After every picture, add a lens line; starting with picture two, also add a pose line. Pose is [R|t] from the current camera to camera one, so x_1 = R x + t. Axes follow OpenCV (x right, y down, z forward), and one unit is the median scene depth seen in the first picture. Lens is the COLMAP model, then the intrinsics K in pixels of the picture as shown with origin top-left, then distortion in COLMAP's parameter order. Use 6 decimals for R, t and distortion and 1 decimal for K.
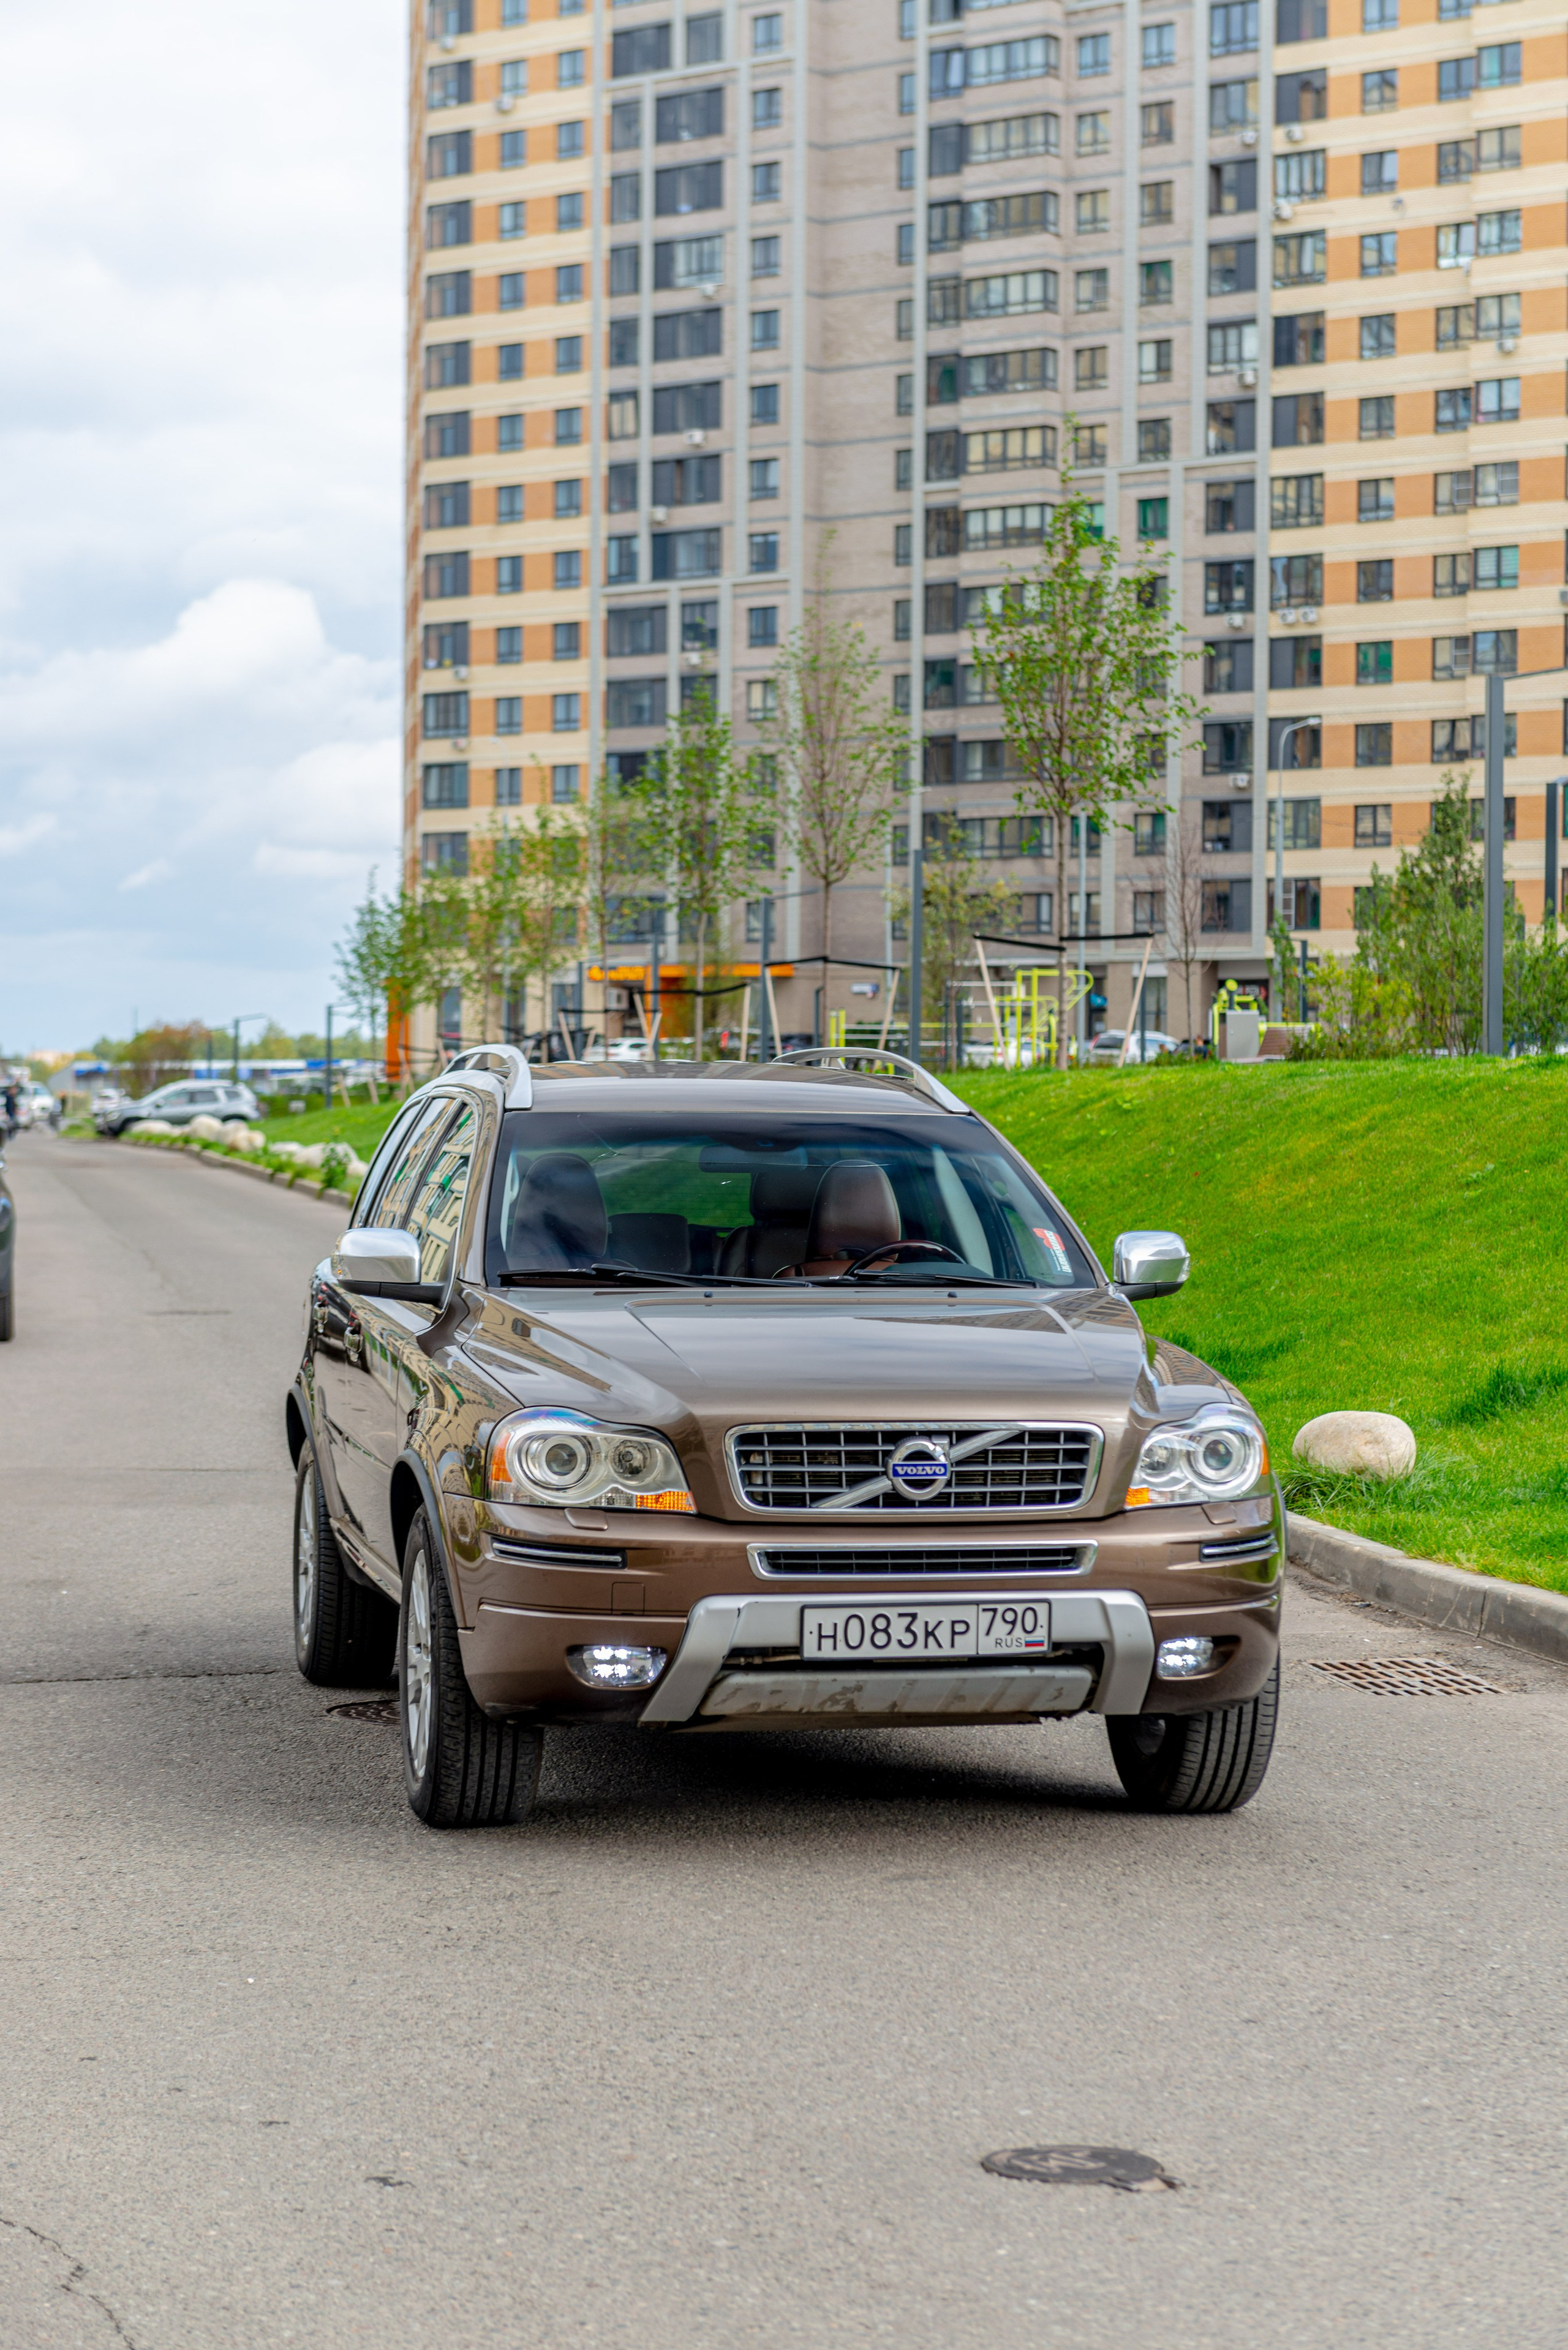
lens RADIAL K [[4579.0, 0, 792.9], [0, 4579.0, 1165.5], [0, 0, 1]] dist [0.044726, 0.000000]
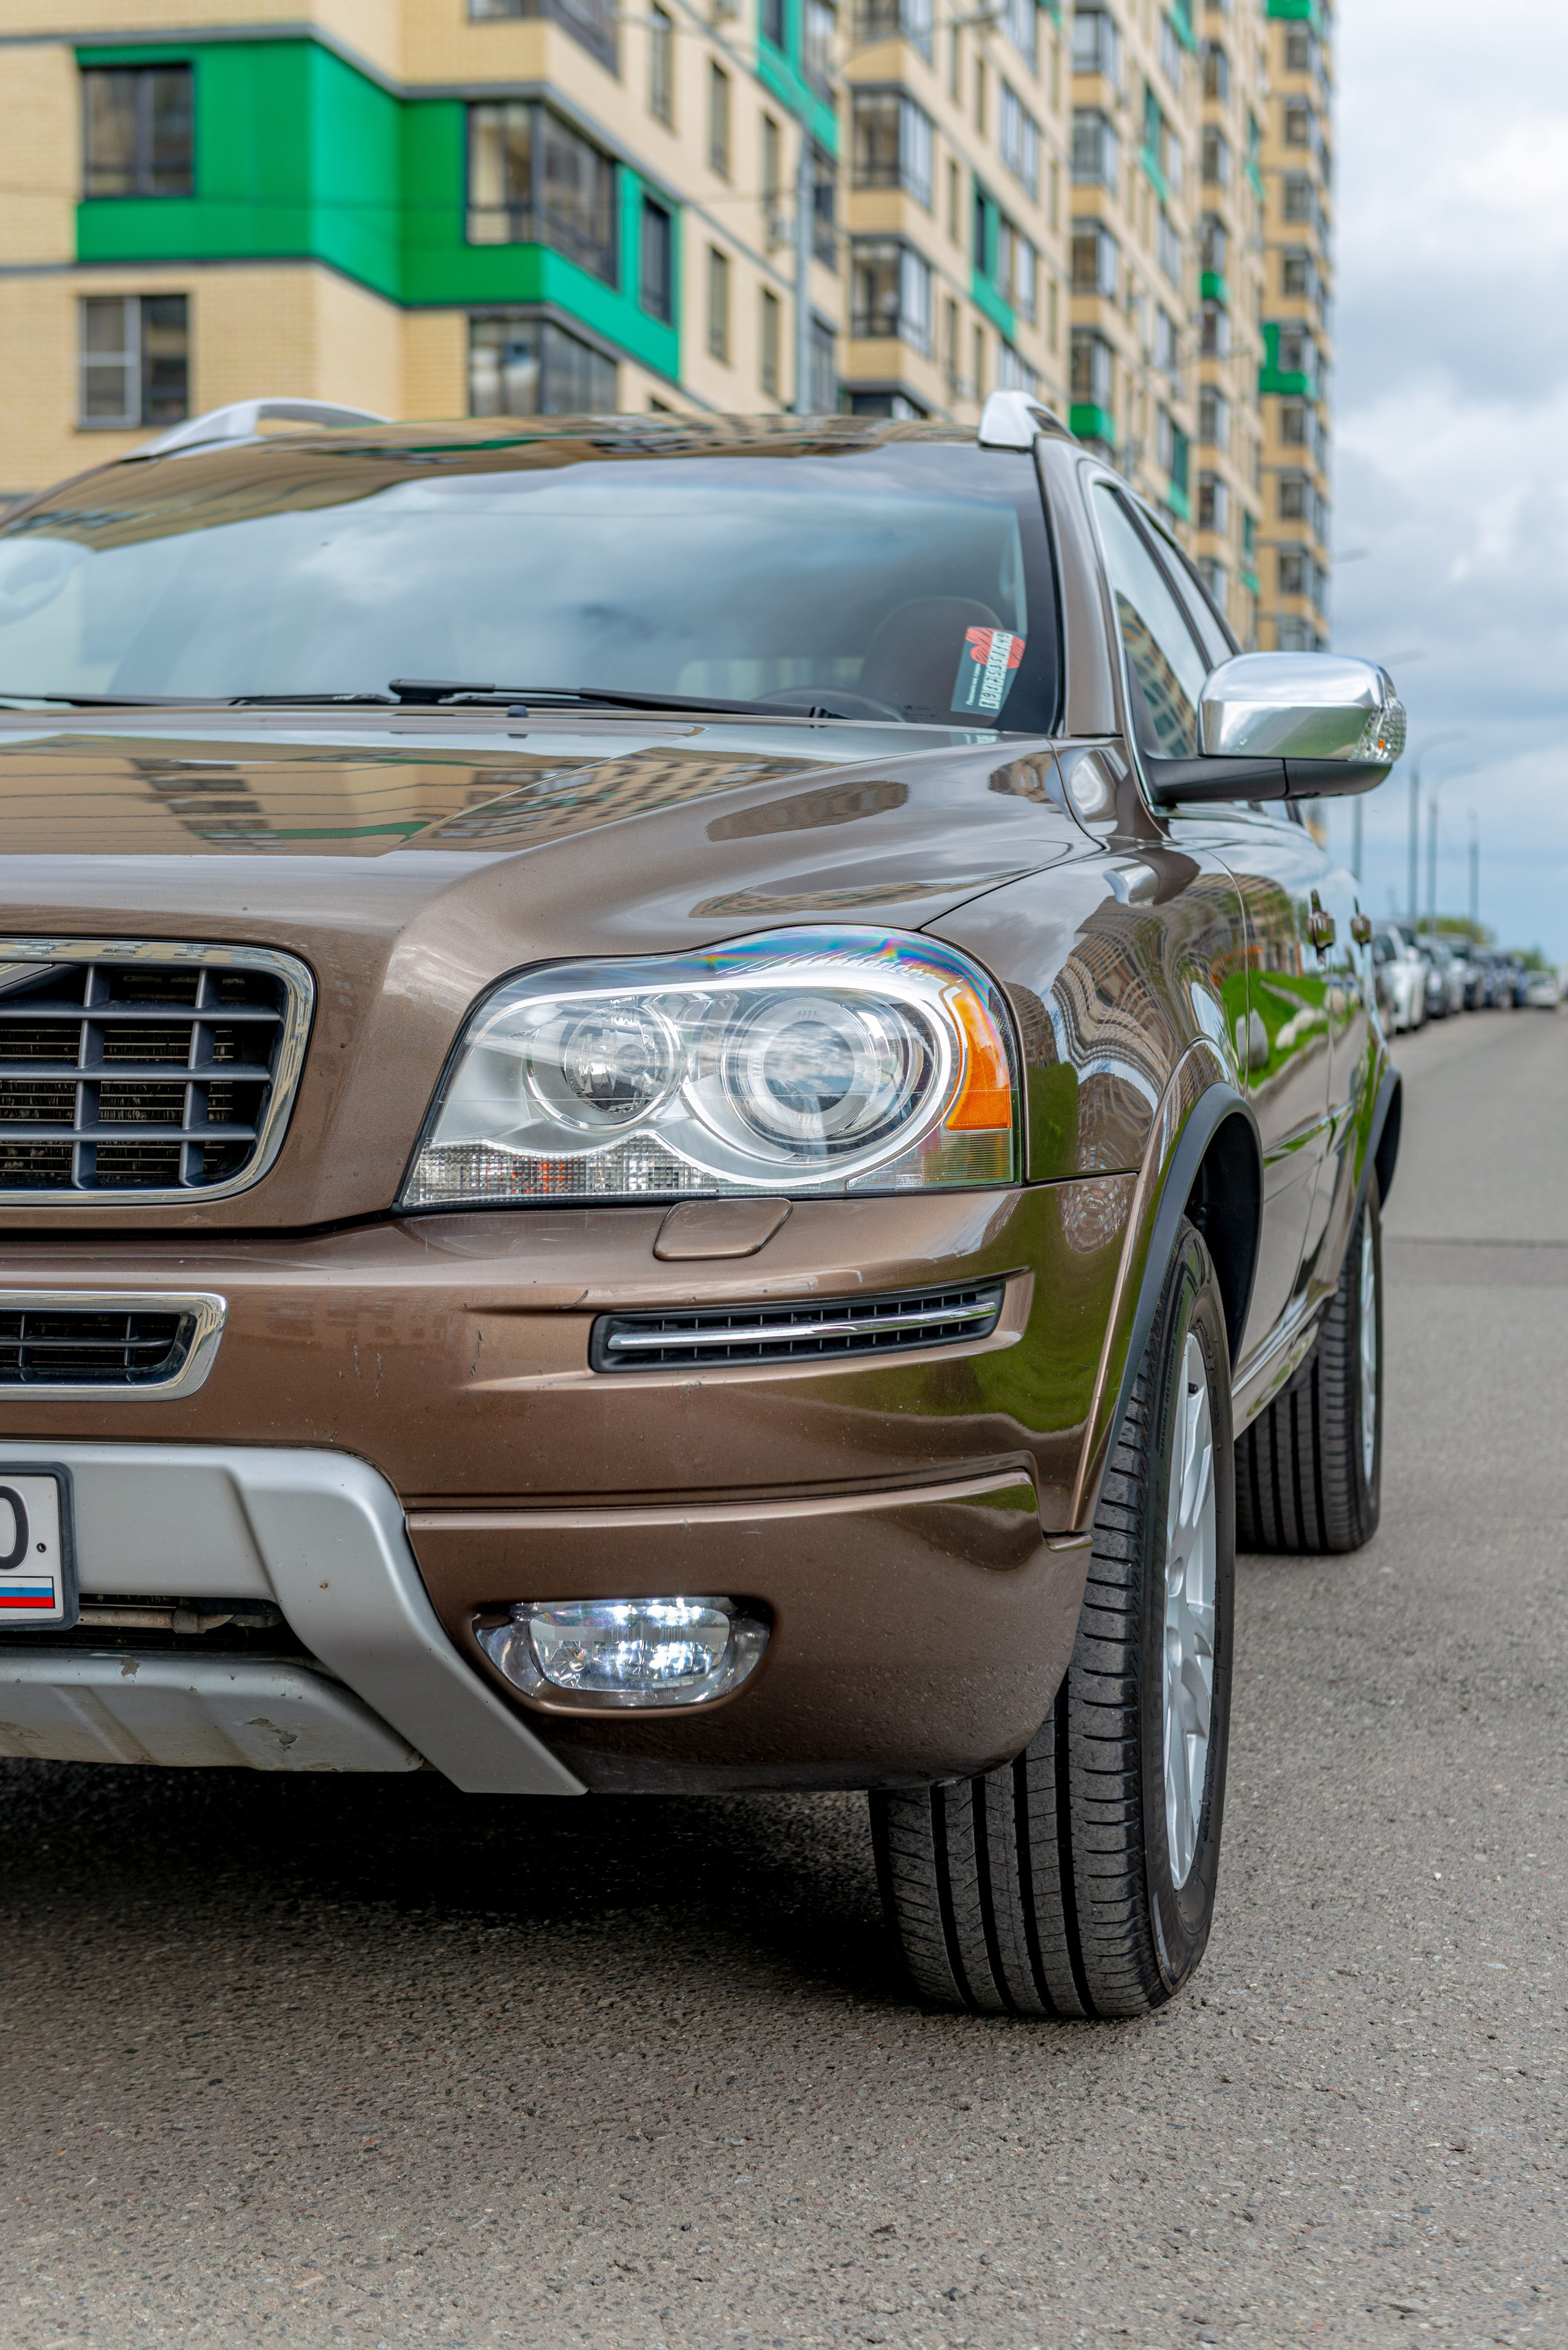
lens RADIAL K [[3690.6, 0, 942.0], [0, 3690.6, 1188.8], [0, 0, 1]] dist [0.006962, 0.000000]
pose [[0.938052, 0.019598, -0.345939, 0.194818], [-0.005727, 0.999140, 0.041074, 0.059695], [0.346447, -0.036548, 0.937357, 0.727940]]
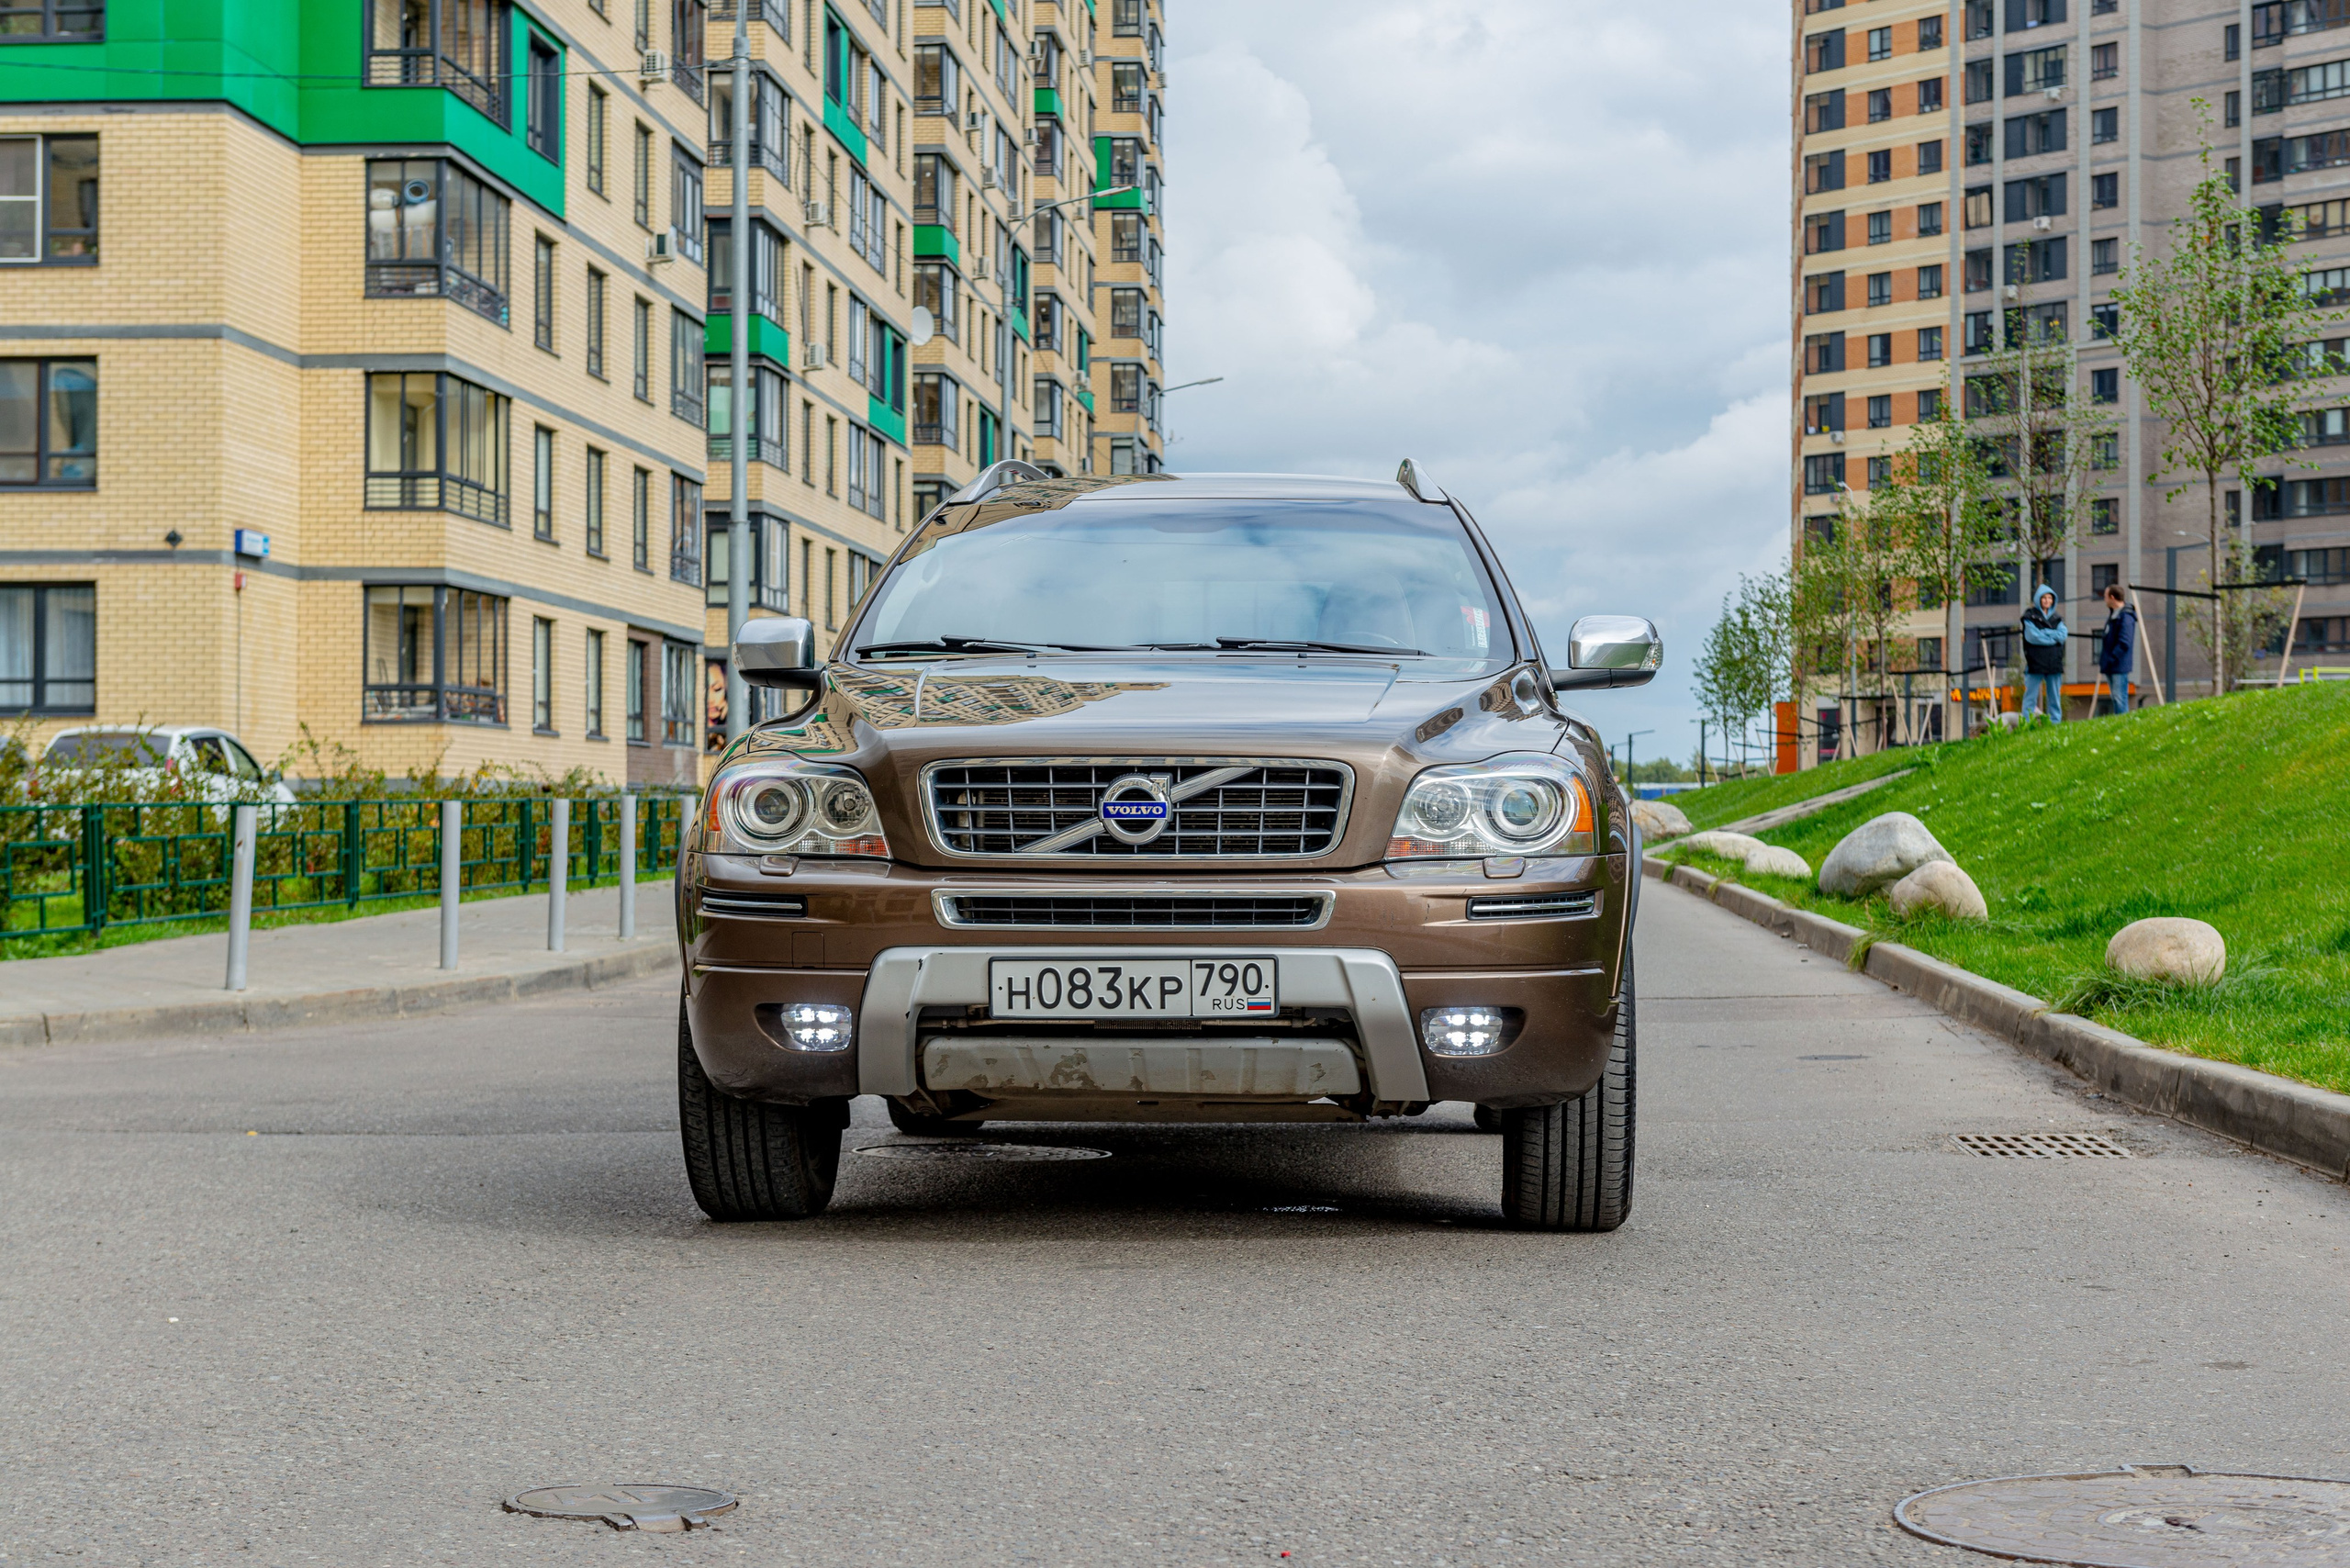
lens RADIAL K [[3907.0, 0, 1107.8], [0, 3907.0, 753.6], [0, 0, 1]] dist [0.021717, 0.000000]
pose [[0.965838, -0.009838, -0.258960, 0.206348], [0.002068, 0.999540, -0.030259, 0.073991], [0.259139, 0.028690, 0.965414, 0.251911]]
